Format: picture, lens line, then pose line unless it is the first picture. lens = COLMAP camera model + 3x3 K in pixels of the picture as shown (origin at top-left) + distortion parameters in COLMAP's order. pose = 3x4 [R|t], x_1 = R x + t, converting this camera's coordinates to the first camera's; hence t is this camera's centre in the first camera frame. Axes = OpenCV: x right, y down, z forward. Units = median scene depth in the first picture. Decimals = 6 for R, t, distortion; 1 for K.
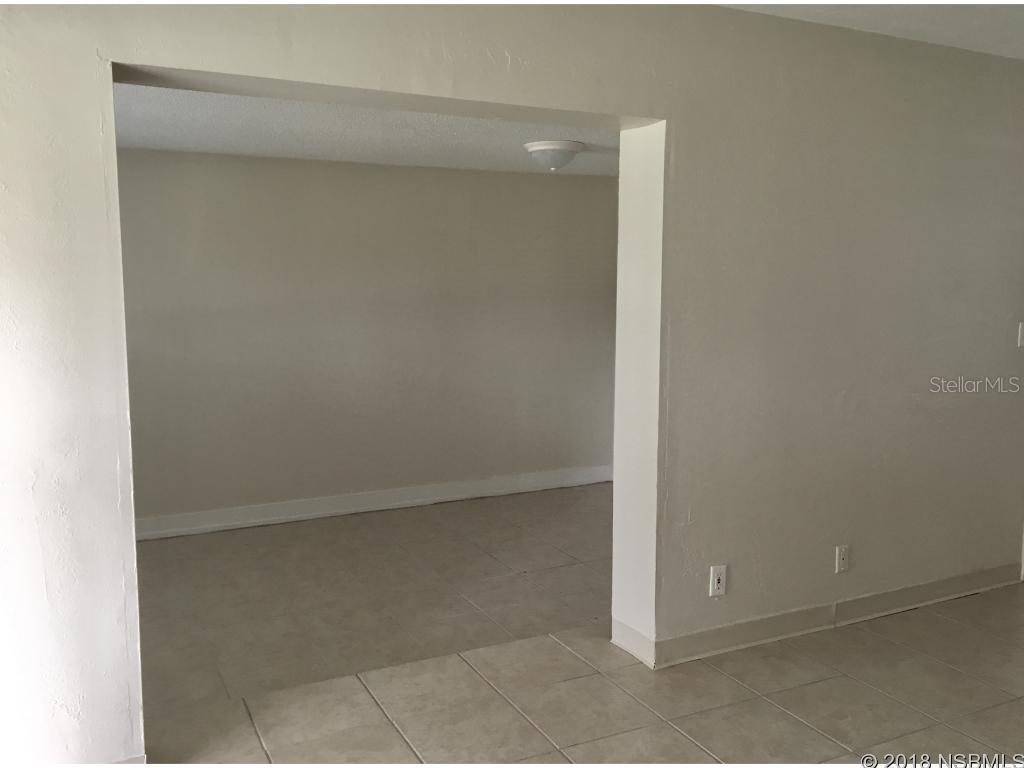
lens RADIAL K [[860.6, 0, 512.0], [0, 860.6, 384.0], [0, 0, 1]] dist [0.053827, -0.089803]
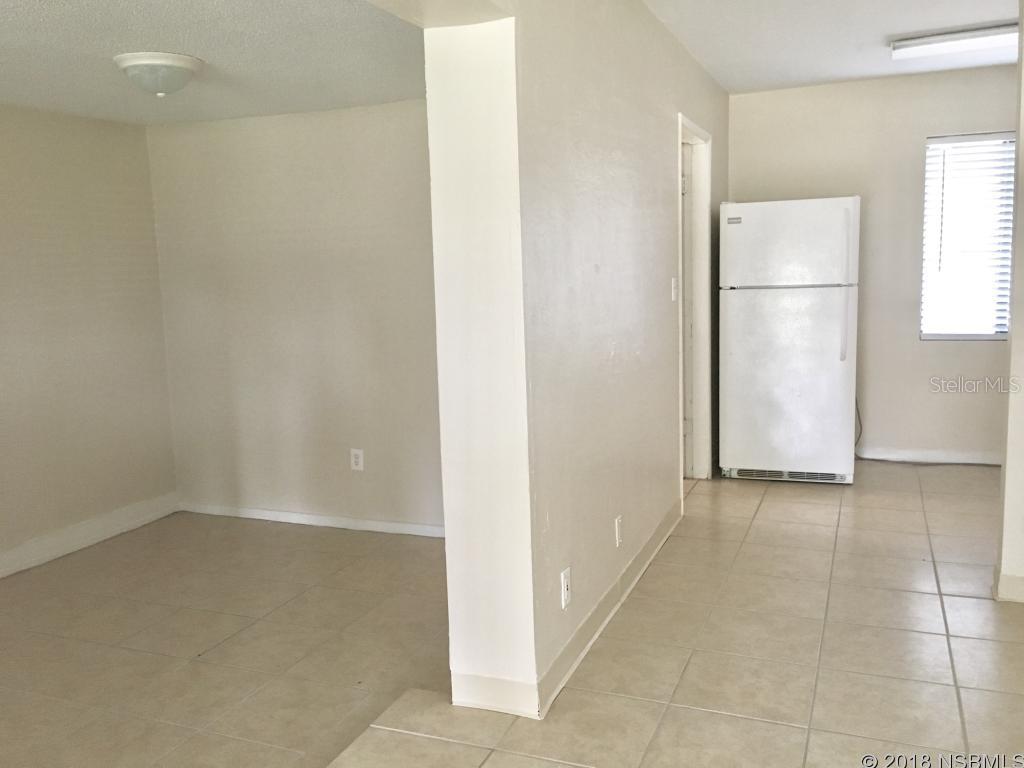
lens RADIAL K [[856.5, 0, 512.0], [0, 856.5, 384.0], [0, 0, 1]] dist [0.150012, -0.251291]
pose [[0.762413, -0.117353, 0.636360, -0.305637], [0.114109, 0.992389, 0.046298, -0.014608], [-0.636950, 0.037317, 0.770001, 0.360663]]
